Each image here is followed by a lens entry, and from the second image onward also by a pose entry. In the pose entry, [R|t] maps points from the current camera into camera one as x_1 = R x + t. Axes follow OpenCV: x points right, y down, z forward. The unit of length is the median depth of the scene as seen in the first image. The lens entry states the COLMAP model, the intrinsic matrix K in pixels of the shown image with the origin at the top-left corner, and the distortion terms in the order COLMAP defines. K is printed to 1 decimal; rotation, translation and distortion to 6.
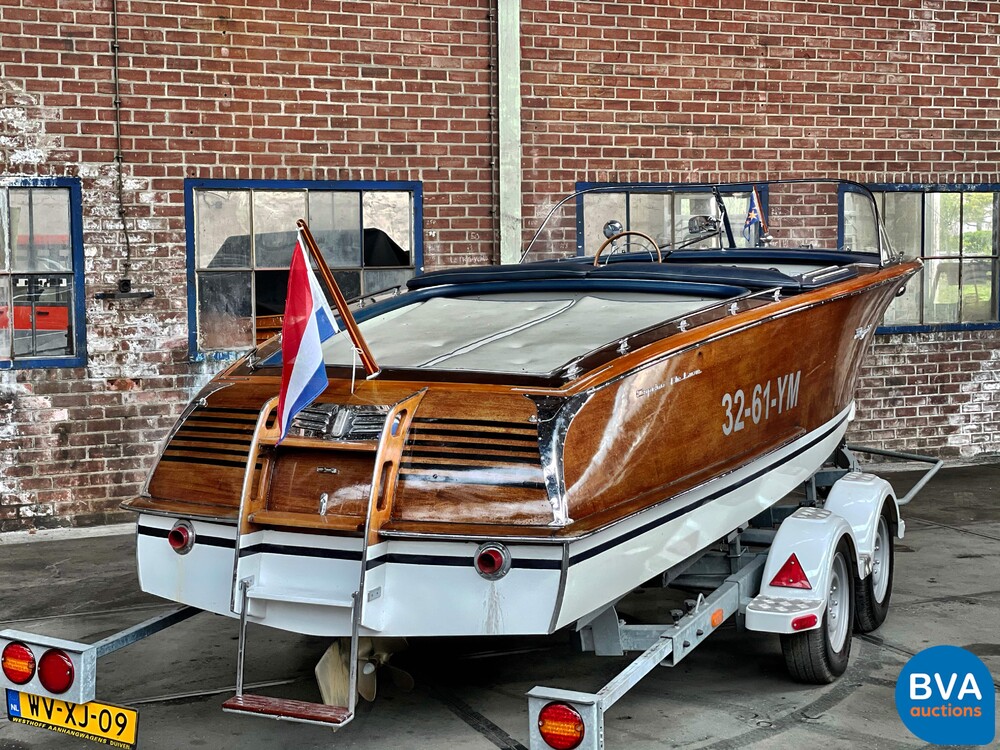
lens RADIAL K [[1496.6, 0, 500.9], [0, 1496.6, 354.7], [0, 0, 1]] dist [0.167555, -0.391789]
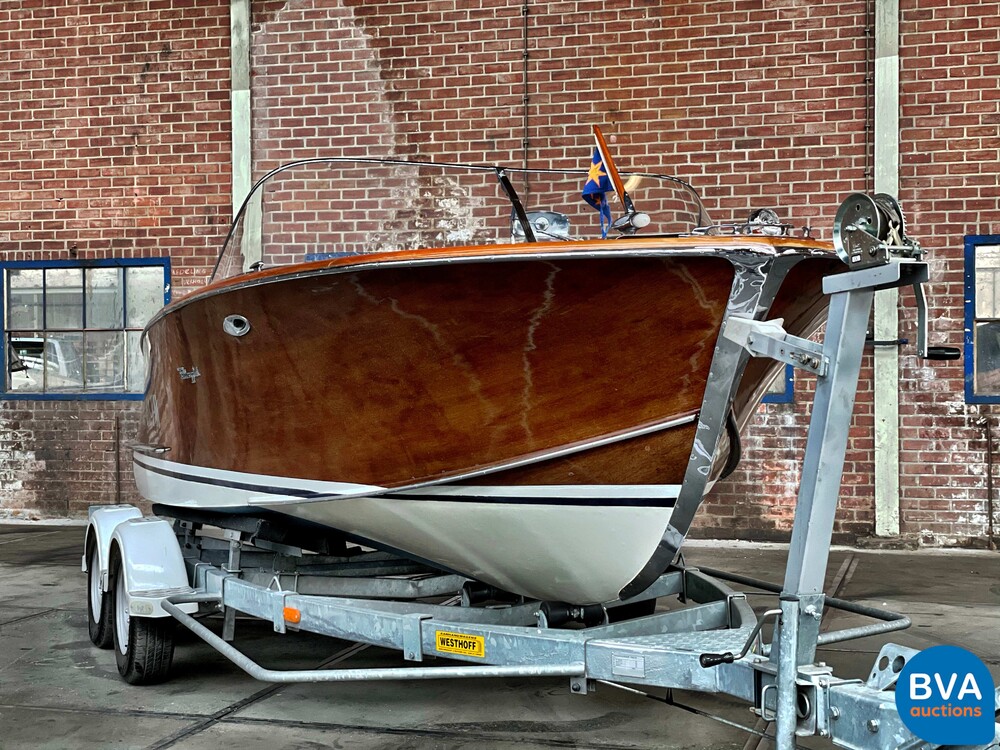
lens RADIAL K [[1496.6, 0, 500.9], [0, 1496.6, 354.7], [0, 0, 1]] dist [0.167555, -0.391789]
pose [[0.764222, 0.008692, -0.644895, 0.495180], [-0.048299, 0.997873, -0.043786, 0.022183], [0.643143, 0.064610, 0.763016, 0.061234]]
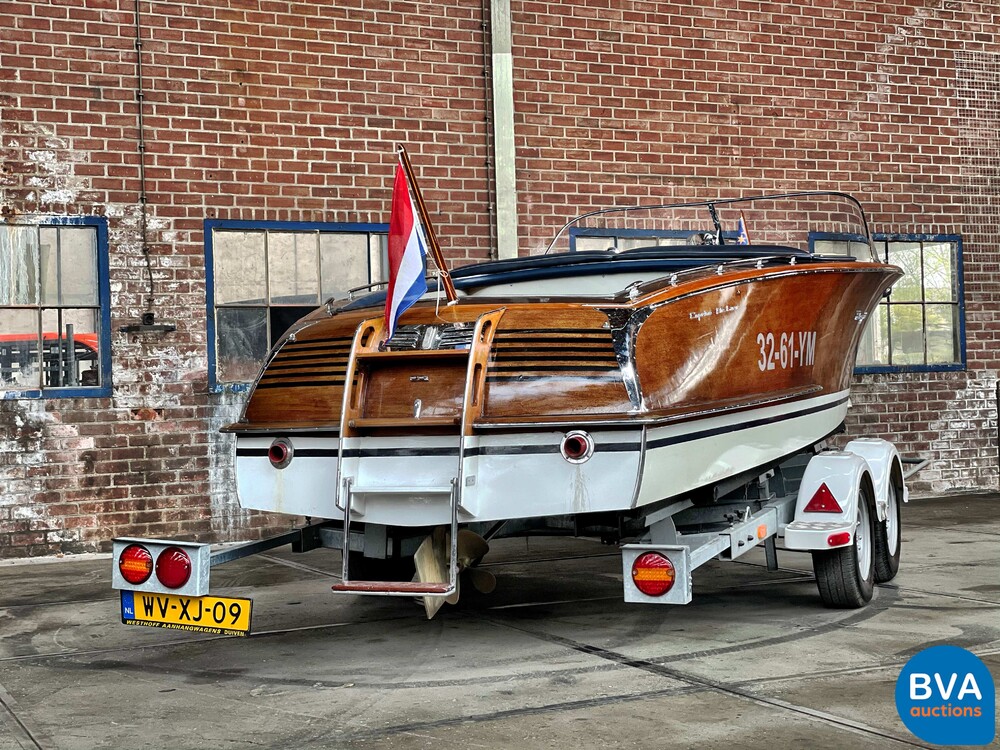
lens RADIAL K [[1496.6, 0, 500.9], [0, 1496.6, 354.7], [0, 0, 1]] dist [0.167555, -0.391789]
pose [[0.998789, -0.018638, 0.045527, -0.050747], [0.022818, 0.995398, -0.093074, 0.078321], [-0.043583, 0.094000, 0.994618, -0.047082]]
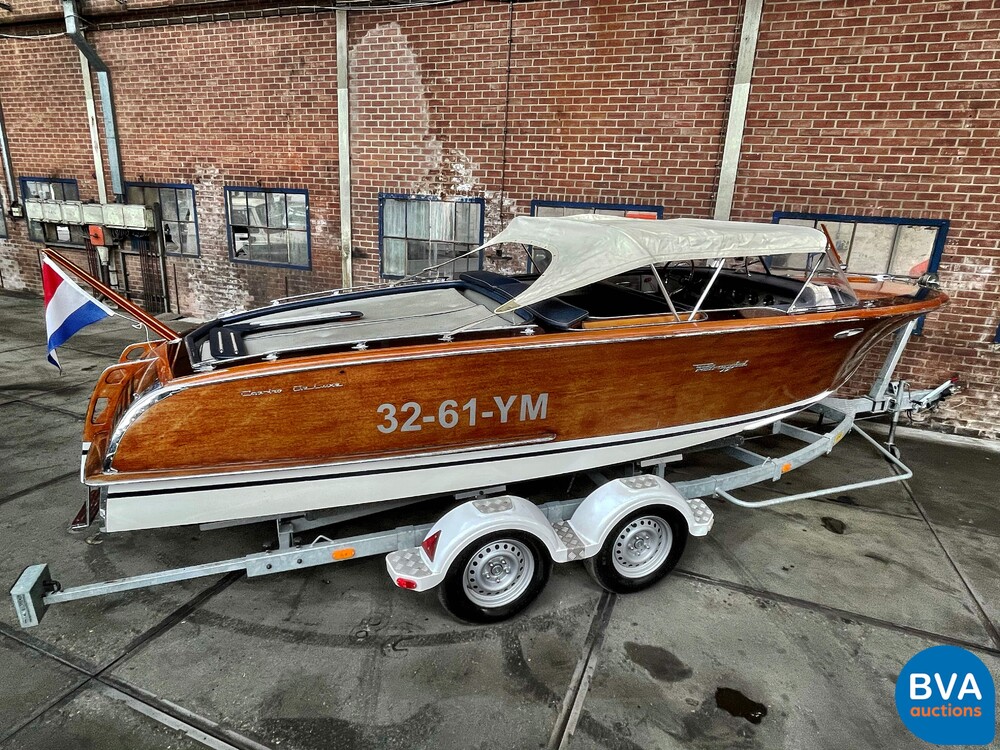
lens RADIAL K [[582.2, 0, 493.4], [0, 582.2, 375.2], [0, 0, 1]] dist [-0.016124, 0.009732]
pose [[0.700403, 0.246364, -0.669881, 0.310028], [-0.104824, 0.963869, 0.244885, -0.074664], [0.706008, -0.101298, 0.700921, 0.399683]]
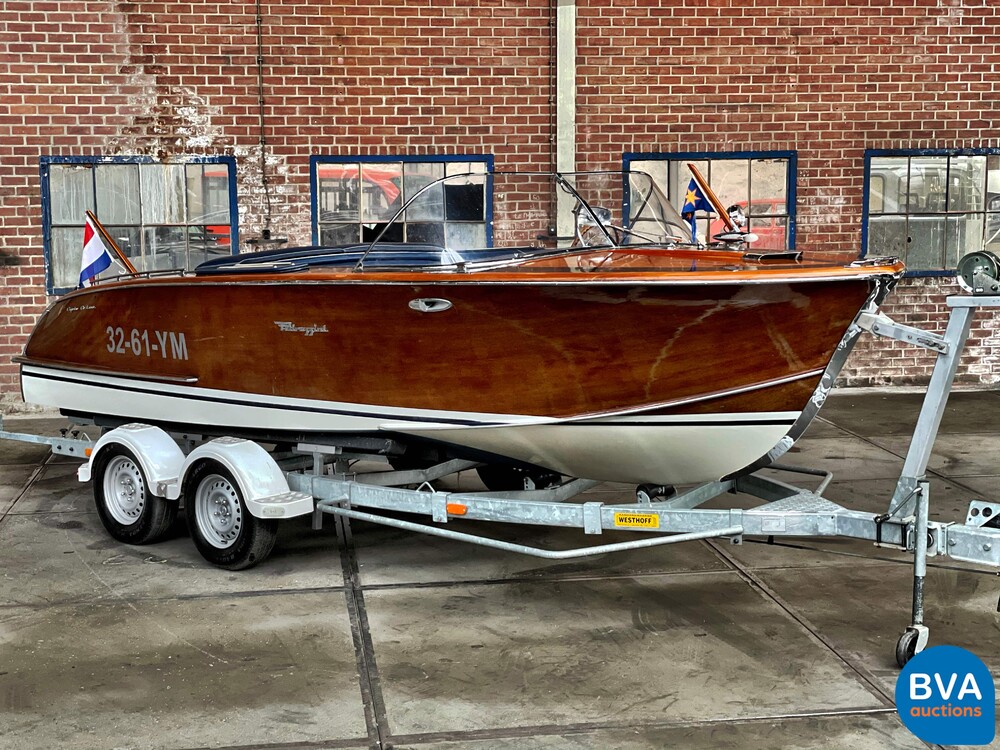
lens RADIAL K [[1496.6, 0, 500.9], [0, 1496.6, 354.7], [0, 0, 1]] dist [0.167555, -0.391789]
pose [[0.965636, 0.037213, -0.257219, 0.304437], [-0.020859, 0.997600, 0.066018, -0.029681], [0.259058, -0.058384, 0.964095, -0.268482]]
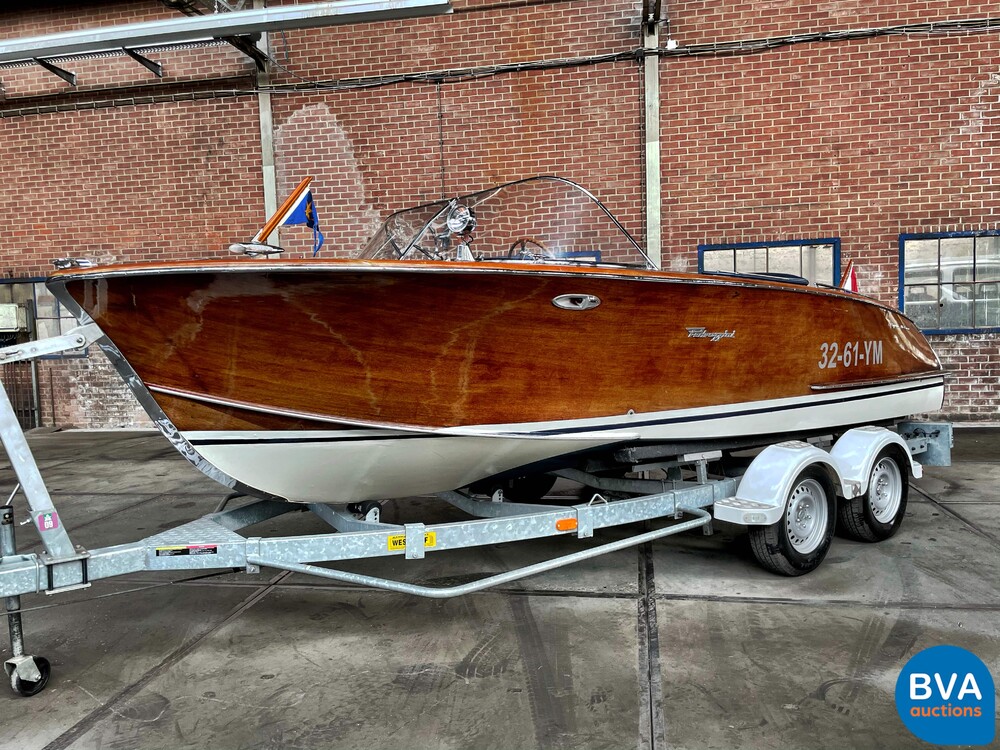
lens RADIAL K [[758.1, 0, 498.4], [0, 758.1, 363.7], [0, 0, 1]] dist [0.089519, -0.121705]
pose [[0.831166, 0.019541, -0.555680, 0.377018], [-0.013041, 0.999792, 0.015653, 0.010472], [0.555871, -0.005764, 0.831249, 0.159762]]
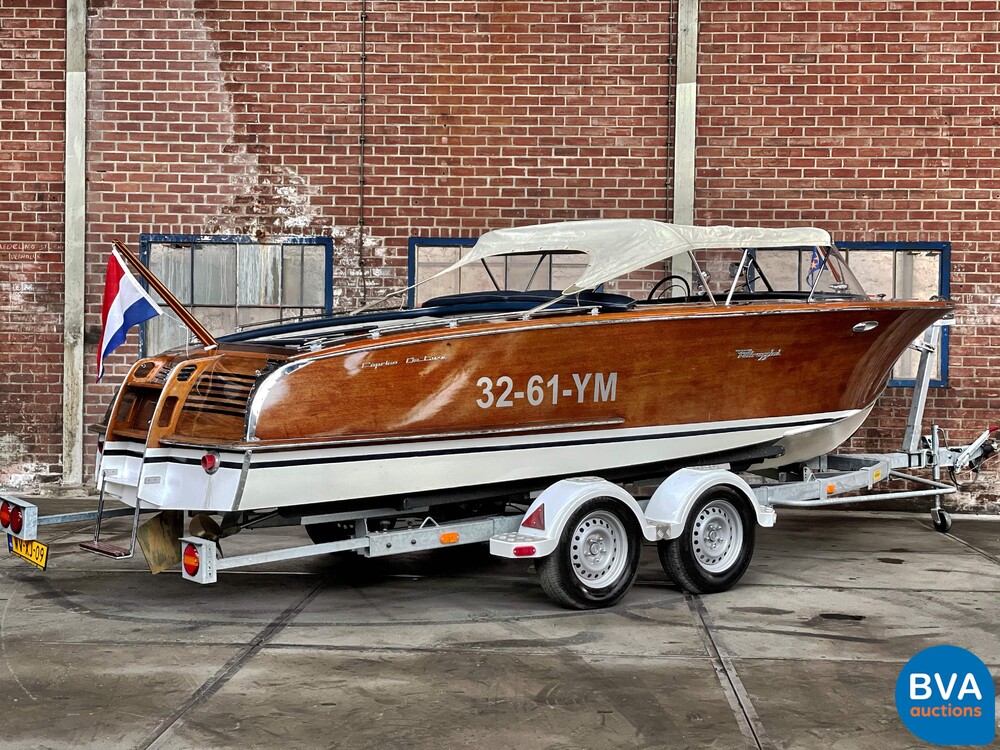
lens RADIAL K [[1496.6, 0, 500.9], [0, 1496.6, 354.7], [0, 0, 1]] dist [0.167555, -0.391789]
pose [[0.894694, 0.029994, -0.445671, 0.429149], [-0.055862, 0.997423, -0.045016, 0.036954], [0.443173, 0.065172, 0.894064, -0.112856]]
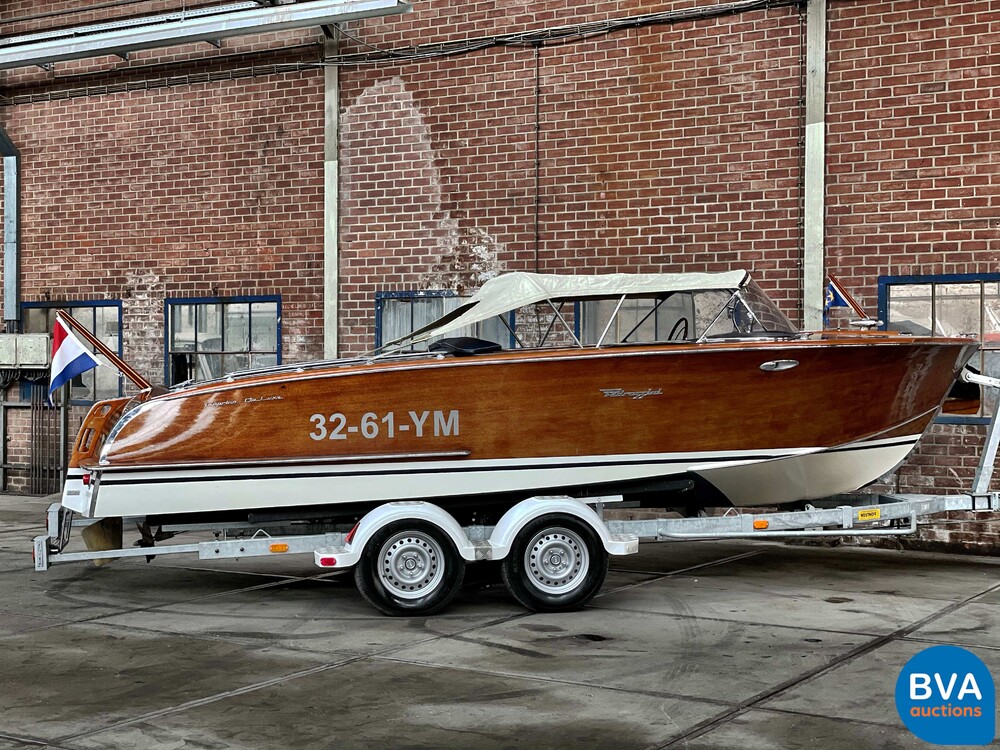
lens RADIAL K [[1496.6, 0, 500.9], [0, 1496.6, 354.7], [0, 0, 1]] dist [0.167555, -0.391789]
pose [[0.573515, 0.006582, -0.819169, 0.886923], [-0.065445, 0.997140, -0.037807, 0.005893], [0.816577, 0.075294, 0.572305, 0.132769]]
